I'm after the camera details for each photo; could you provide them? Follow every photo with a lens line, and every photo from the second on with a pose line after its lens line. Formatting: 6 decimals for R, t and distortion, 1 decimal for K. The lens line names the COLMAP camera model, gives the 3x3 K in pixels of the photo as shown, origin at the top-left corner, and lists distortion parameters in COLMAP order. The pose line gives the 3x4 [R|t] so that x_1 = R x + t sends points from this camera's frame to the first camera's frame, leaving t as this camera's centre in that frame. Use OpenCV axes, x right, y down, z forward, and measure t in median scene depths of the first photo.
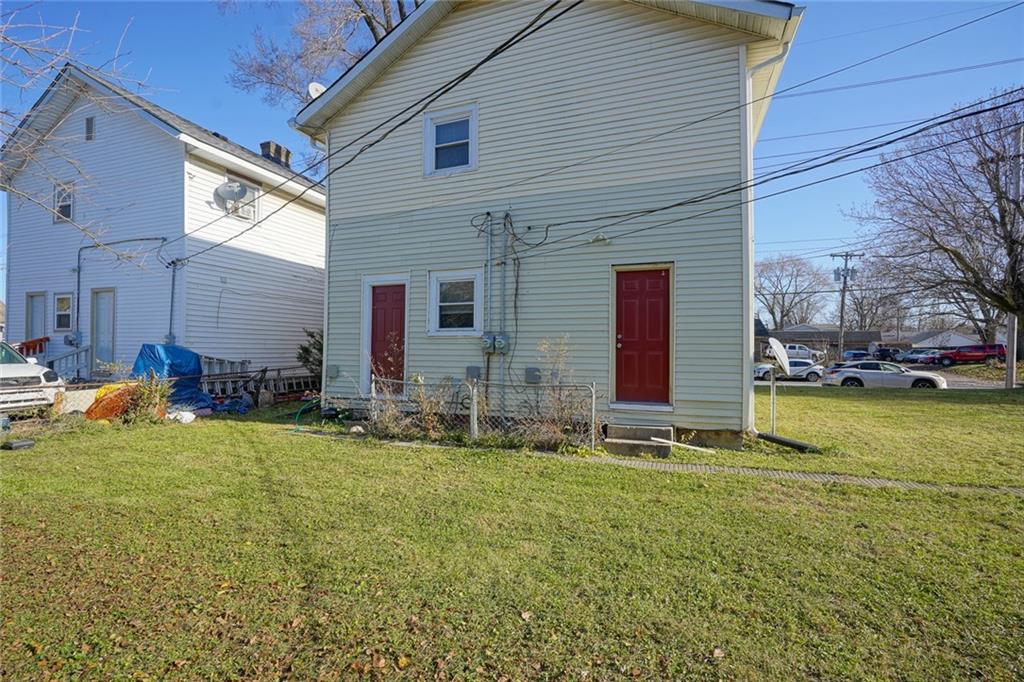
lens RADIAL K [[464.0, 0, 511.1], [0, 464.0, 344.6], [0, 0, 1]] dist [-0.008660, 0.002830]
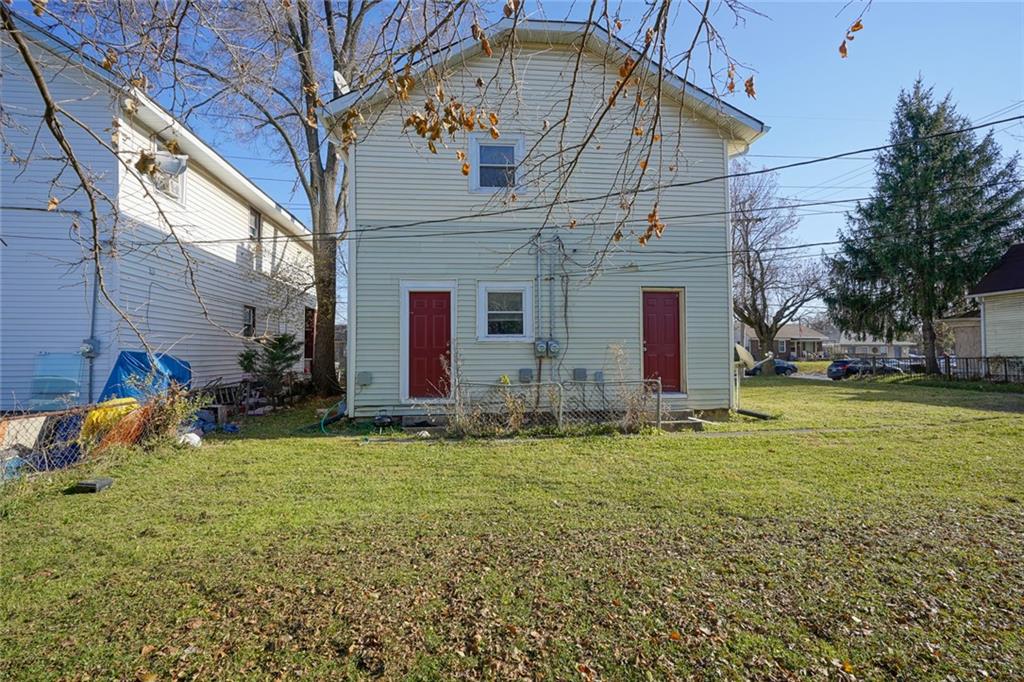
lens RADIAL K [[464.0, 0, 512.1], [0, 464.0, 340.6], [0, 0, 1]] dist [-0.008660, 0.002830]
pose [[0.897643, -0.000063, 0.440723, -0.602912], [0.006115, 0.999906, -0.012310, -0.007318], [-0.440680, 0.013745, 0.897559, 0.007463]]
